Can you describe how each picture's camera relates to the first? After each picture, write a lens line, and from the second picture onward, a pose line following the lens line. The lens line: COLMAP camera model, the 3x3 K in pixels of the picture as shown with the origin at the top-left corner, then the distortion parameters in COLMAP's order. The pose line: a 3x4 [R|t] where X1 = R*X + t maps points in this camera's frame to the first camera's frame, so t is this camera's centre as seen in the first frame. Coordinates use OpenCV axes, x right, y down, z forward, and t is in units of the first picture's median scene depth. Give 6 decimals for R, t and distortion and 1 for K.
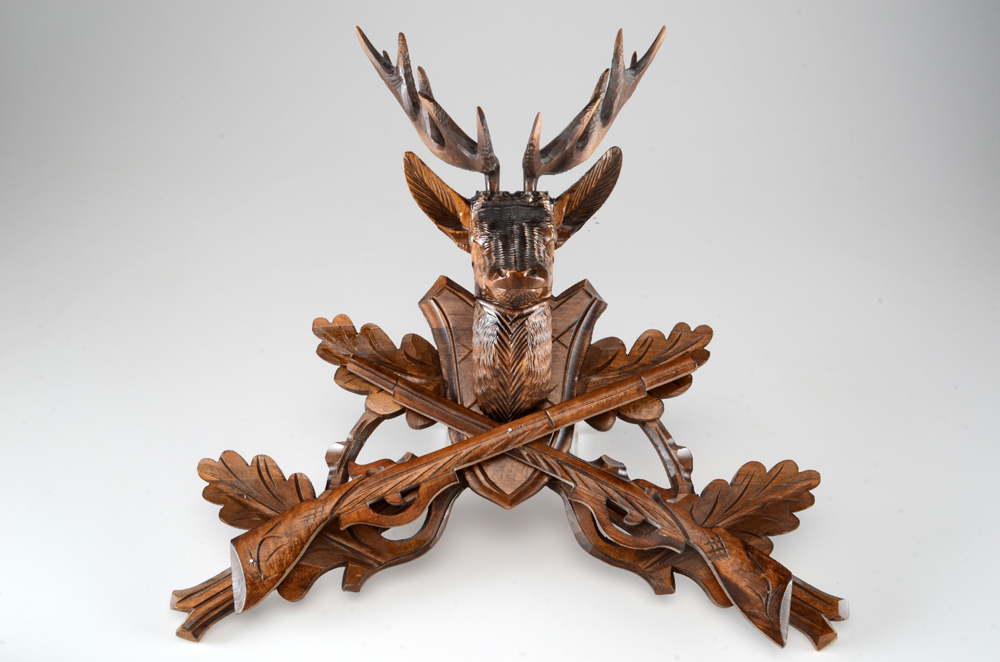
lens RADIAL K [[1110.0, 0, 505.5], [0, 1110.0, 337.9], [0, 0, 1]] dist [-0.066284, 0.000000]
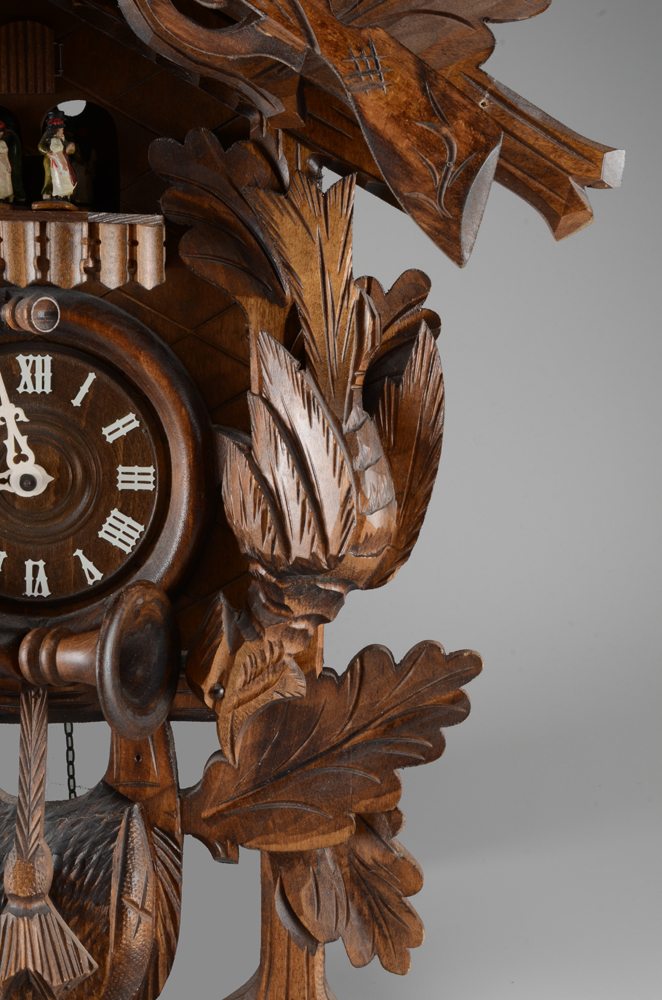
lens RADIAL K [[1454.0, 0, 324.0], [0, 1454.0, 499.2], [0, 0, 1]] dist [-0.018110, 0.000000]
pose [[0.999539, 0.021075, 0.021869, 0.151130], [-0.029227, 0.863230, 0.503963, 0.029189], [-0.008257, -0.504370, 0.863448, 0.292607]]
